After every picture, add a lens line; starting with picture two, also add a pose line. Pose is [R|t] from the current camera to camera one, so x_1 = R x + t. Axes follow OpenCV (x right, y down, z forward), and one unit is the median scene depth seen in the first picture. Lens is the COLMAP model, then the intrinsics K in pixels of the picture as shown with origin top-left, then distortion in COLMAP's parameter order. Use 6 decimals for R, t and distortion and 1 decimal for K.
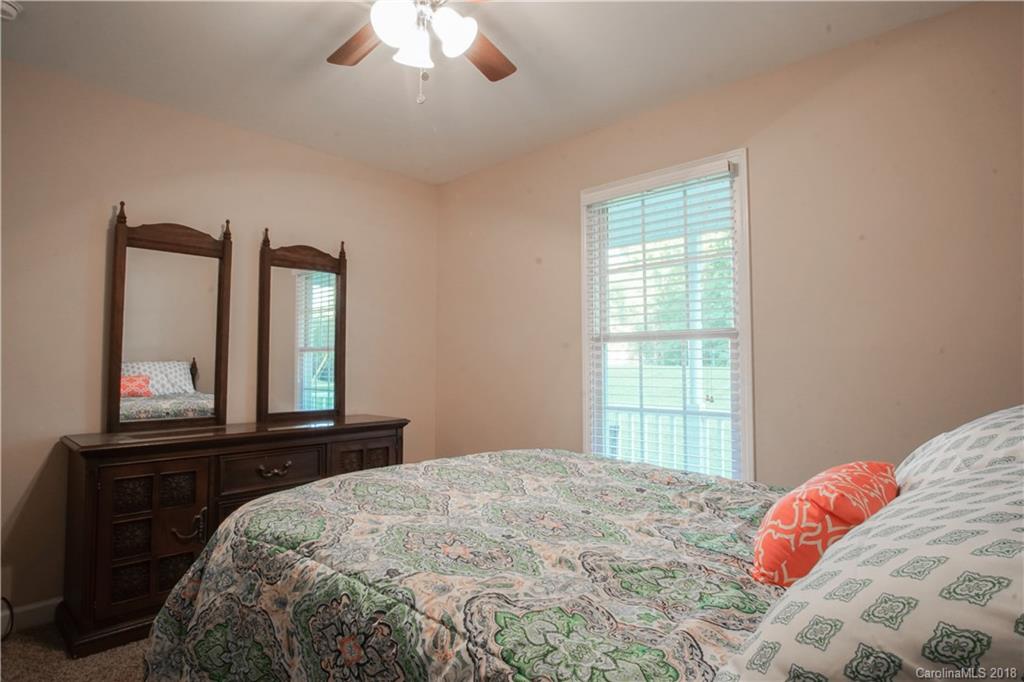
lens RADIAL K [[547.9, 0, 504.3], [0, 547.9, 337.4], [0, 0, 1]] dist [-0.024338, 0.000598]
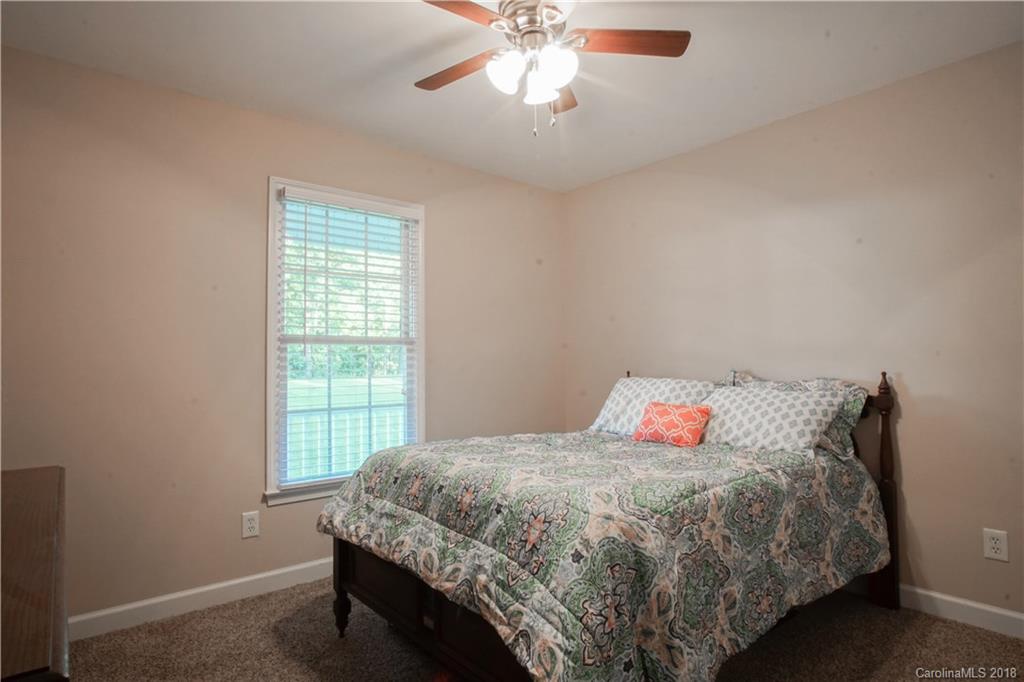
lens RADIAL K [[547.9, 0, 504.3], [0, 547.9, 337.4], [0, 0, 1]] dist [-0.024338, 0.000598]
pose [[0.118017, 0.046160, 0.991938, -0.834420], [-0.037410, 0.998417, -0.042011, 0.028275], [-0.992307, -0.032150, 0.119557, 0.596813]]
